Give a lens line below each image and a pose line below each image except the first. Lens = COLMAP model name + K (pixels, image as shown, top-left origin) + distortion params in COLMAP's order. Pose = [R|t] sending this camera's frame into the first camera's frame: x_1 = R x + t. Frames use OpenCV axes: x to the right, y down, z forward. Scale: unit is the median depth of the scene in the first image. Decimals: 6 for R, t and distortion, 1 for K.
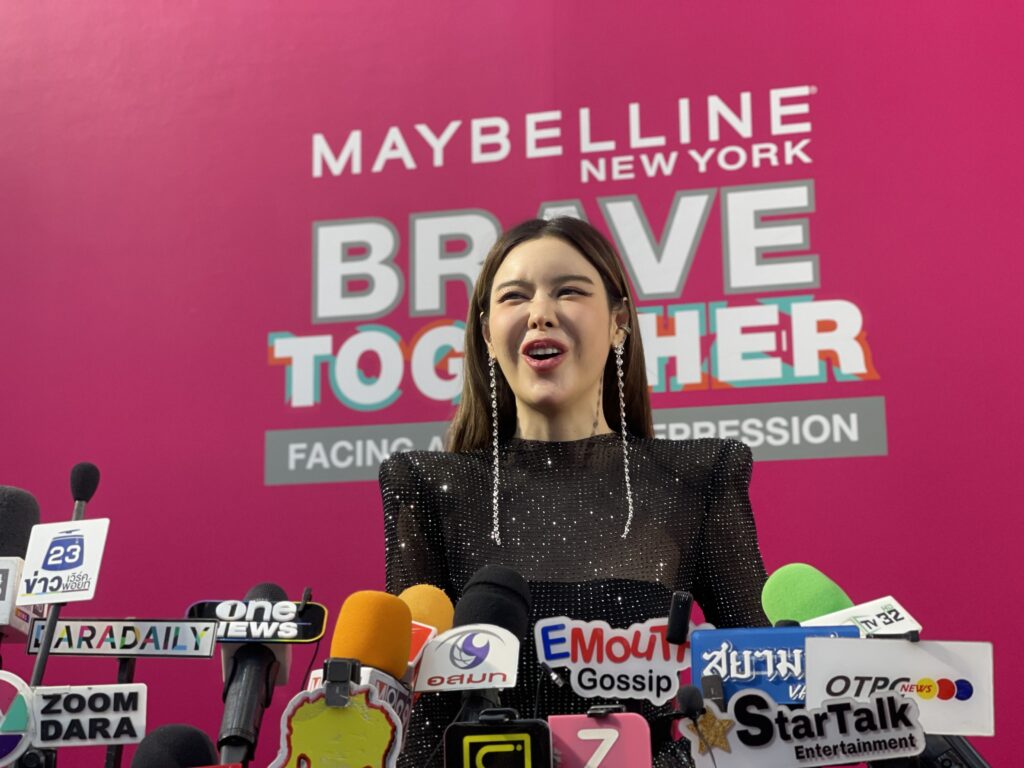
lens RADIAL K [[1881.6, 0, 512.0], [0, 1881.6, 384.0], [0, 0, 1]] dist [0.185817, 0.097990]
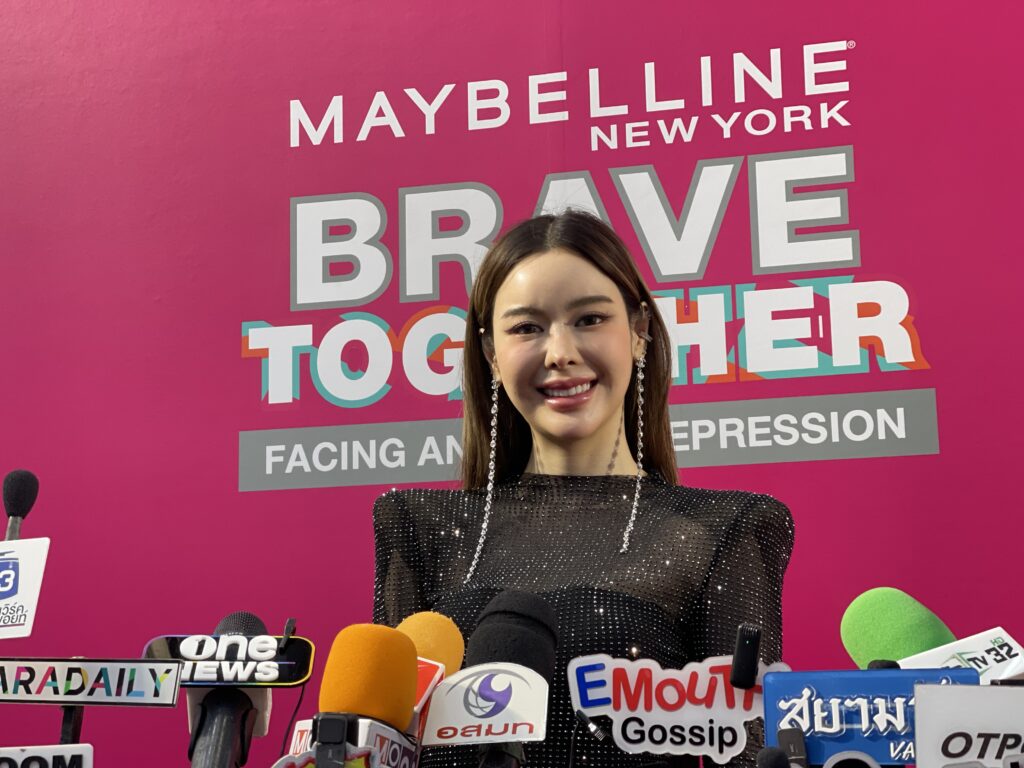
lens RADIAL K [[1884.8, 0, 511.4], [0, 1884.8, 399.3], [0, 0, 1]] dist [0.214119, -0.320681]
pose [[0.999902, -0.005970, 0.012686, -0.021025], [0.005860, 0.999945, 0.008690, 0.004406], [-0.012738, -0.008615, 0.999882, 0.166107]]
